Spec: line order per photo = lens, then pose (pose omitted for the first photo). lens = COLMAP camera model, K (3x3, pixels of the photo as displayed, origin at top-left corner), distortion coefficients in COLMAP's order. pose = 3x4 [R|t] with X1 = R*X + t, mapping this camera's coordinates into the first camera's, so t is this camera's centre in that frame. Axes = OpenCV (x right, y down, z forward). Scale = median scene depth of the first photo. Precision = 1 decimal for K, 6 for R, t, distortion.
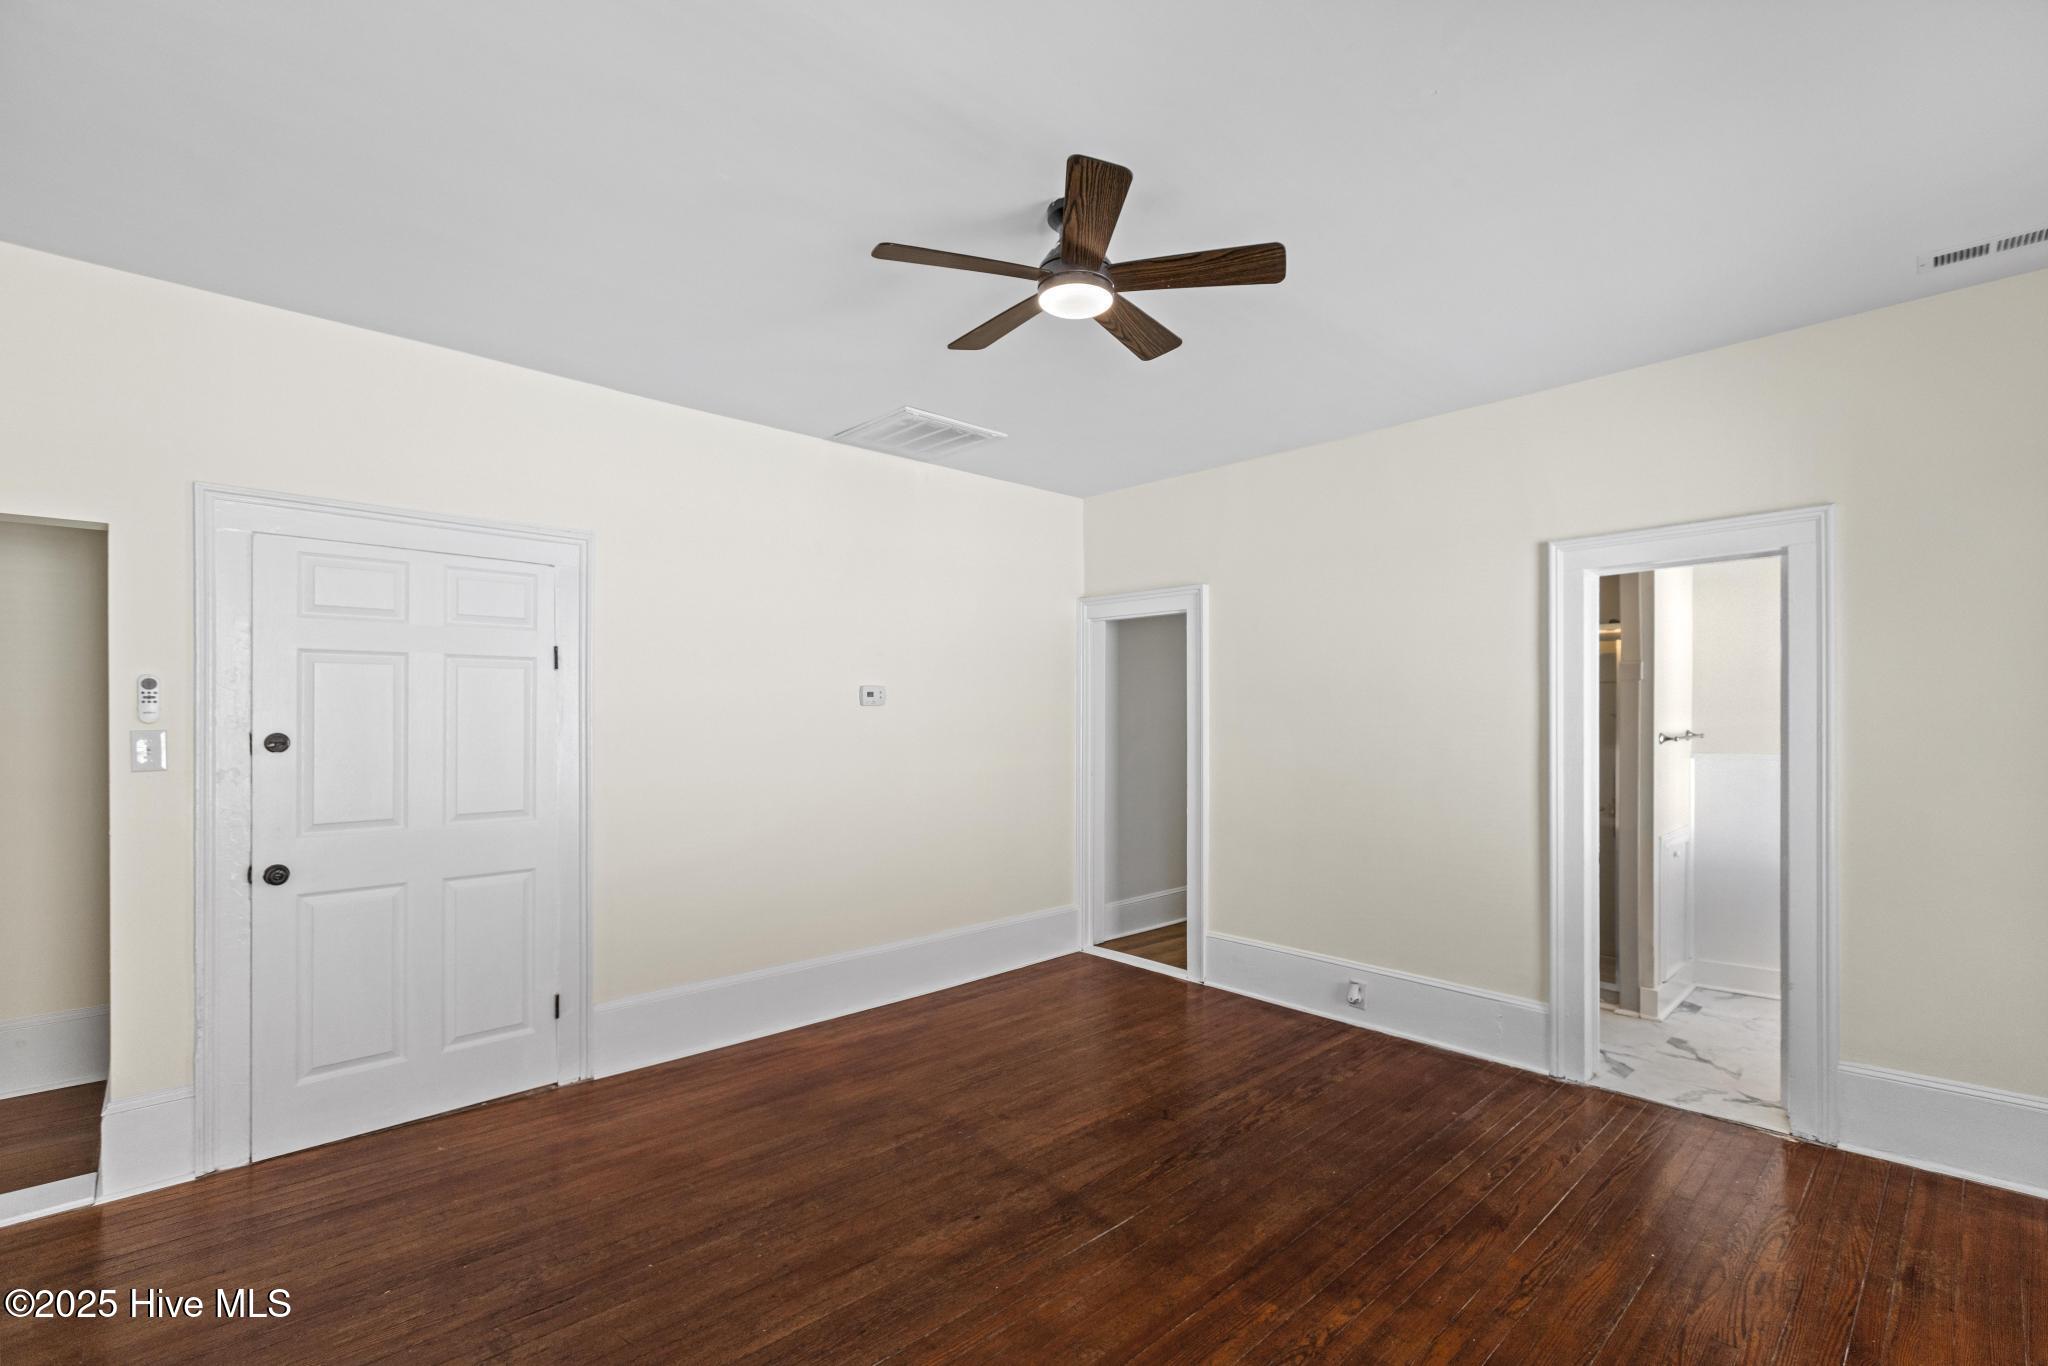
lens RADIAL K [[912.3, 0, 1028.8], [0, 912.3, 700.0], [0, 0, 1]] dist [0.002658, -0.000869]
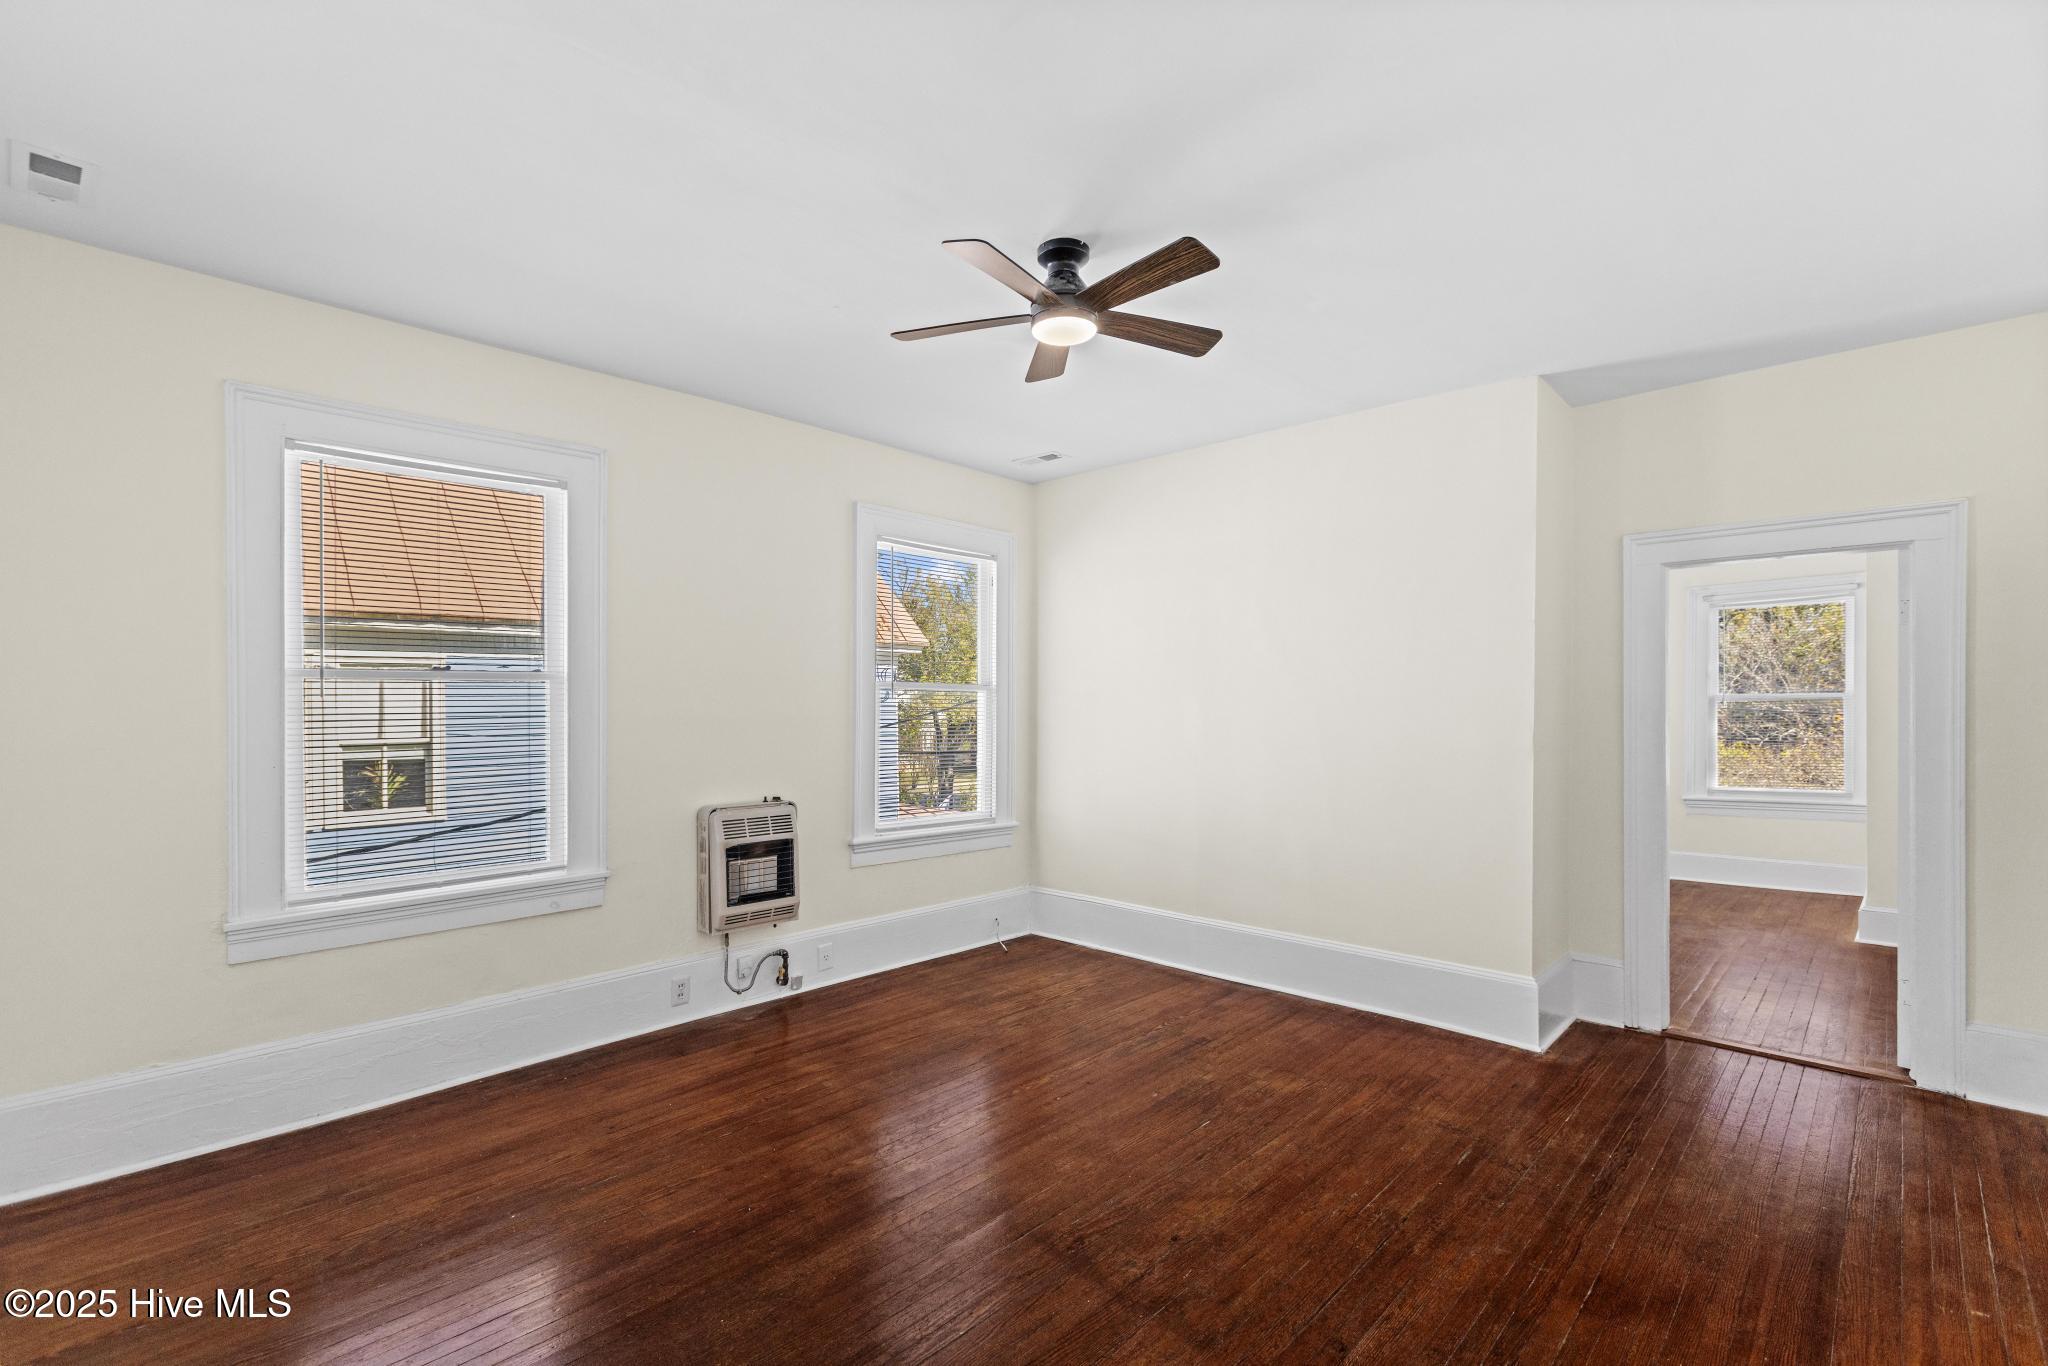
lens RADIAL K [[912.3, 0, 1029.8], [0, 912.3, 693.2], [0, 0, 1]] dist [0.002658, -0.000869]
pose [[-0.998825, 0.000443, -0.048458, 0.097095], [0.001444, 0.999786, -0.020629, 0.023419], [0.048438, -0.020675, -0.998612, 1.385247]]
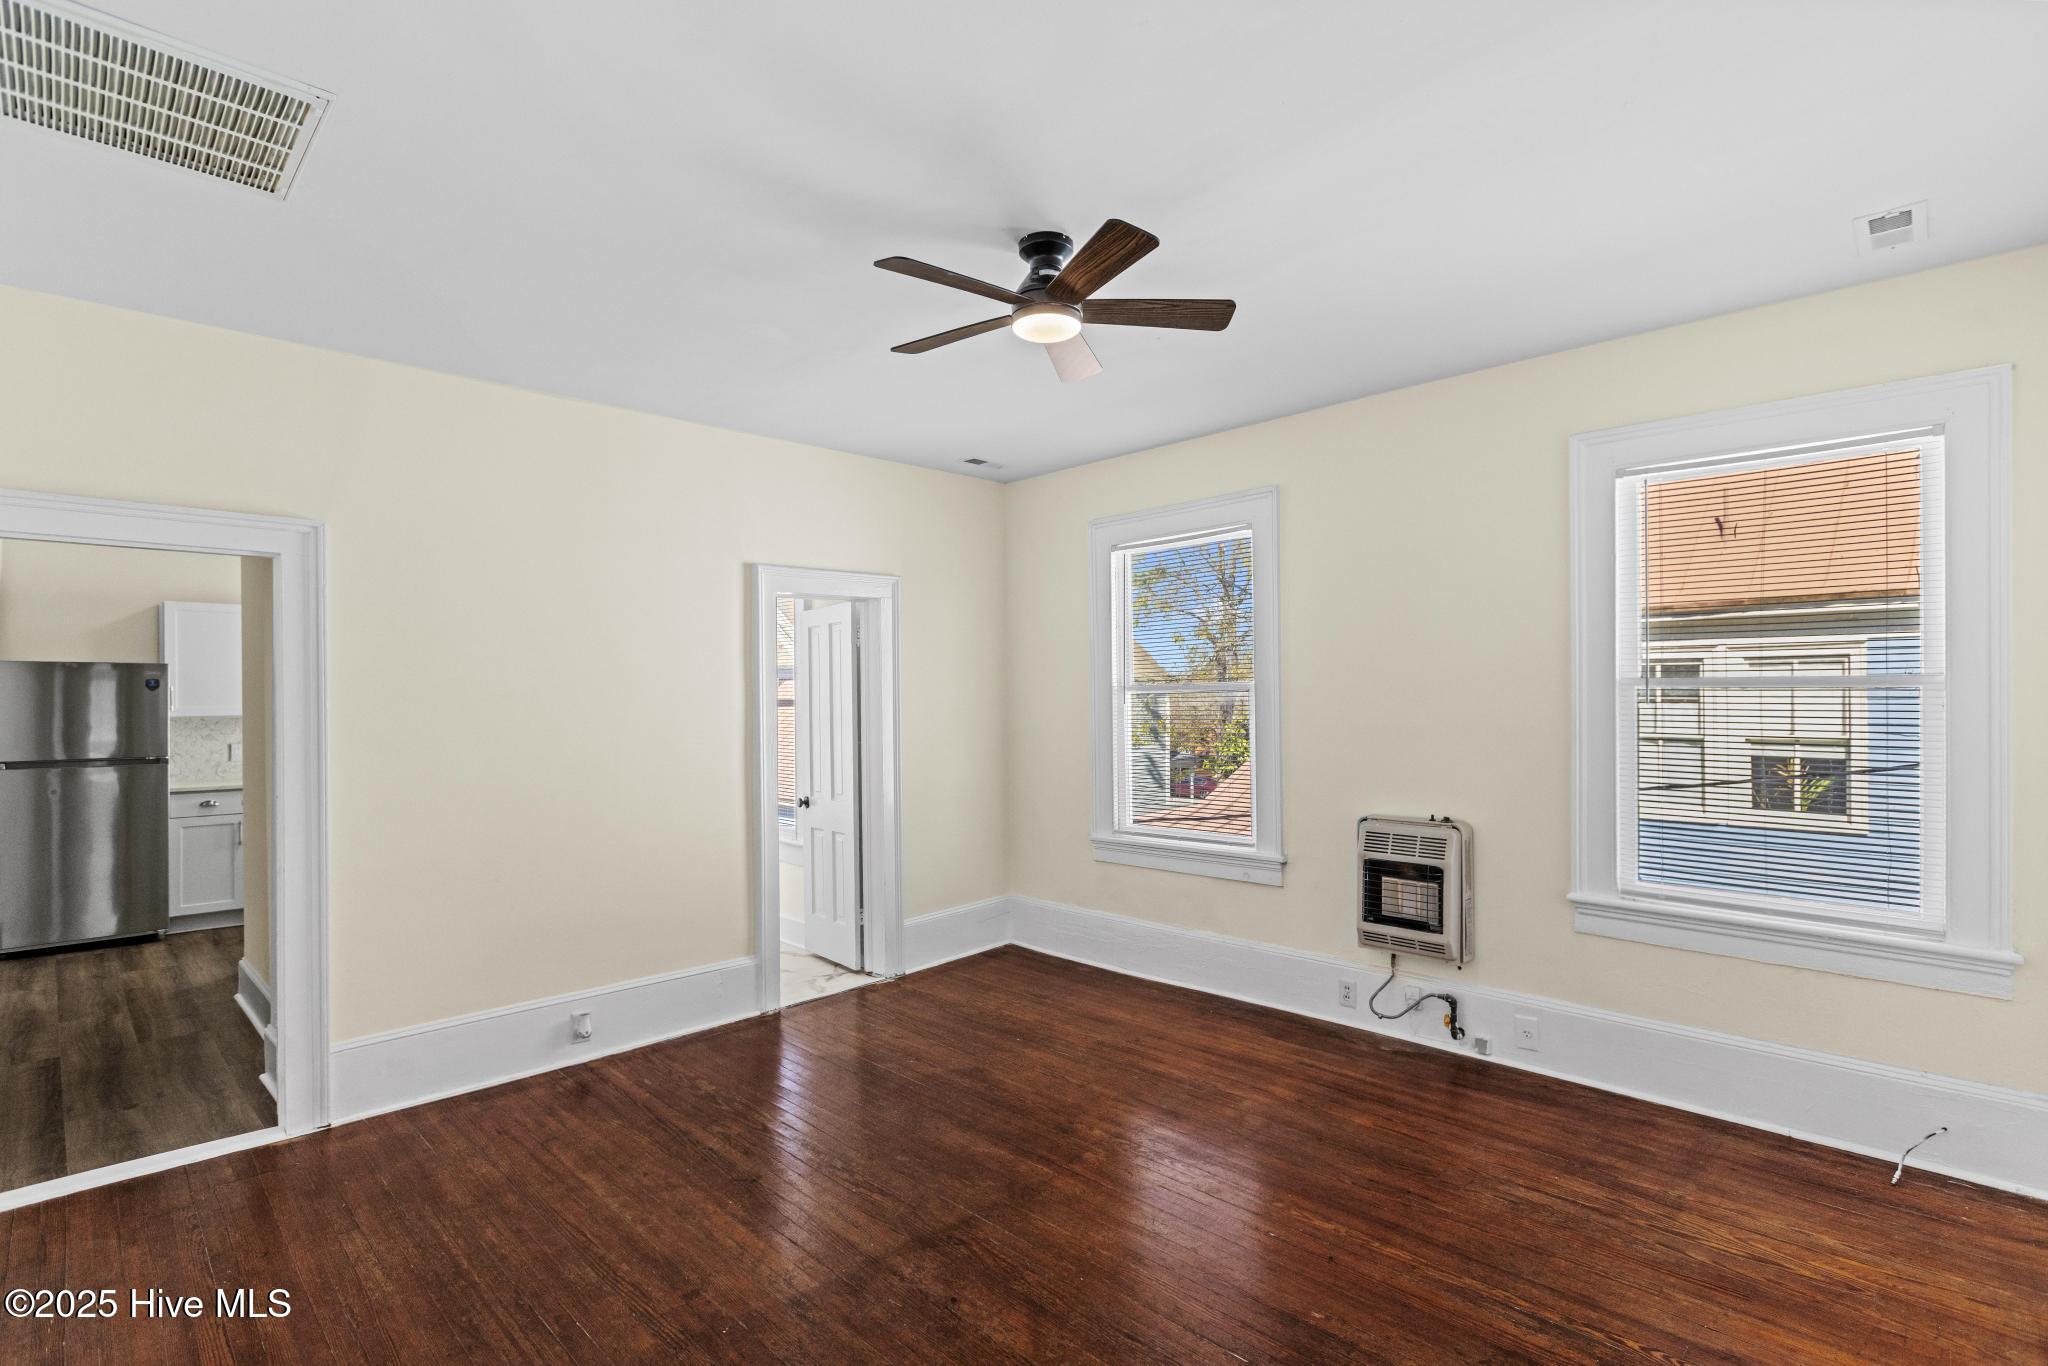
lens RADIAL K [[968.6, 0, 1027.6], [0, 968.6, 681.7], [0, 0, 1]] dist [-0.010600, -0.000361]
pose [[-0.027754, 0.016640, 0.999476, -0.701180], [-0.001116, 0.999860, -0.016677, -0.000405], [-0.999614, -0.001578, -0.027732, 0.688019]]
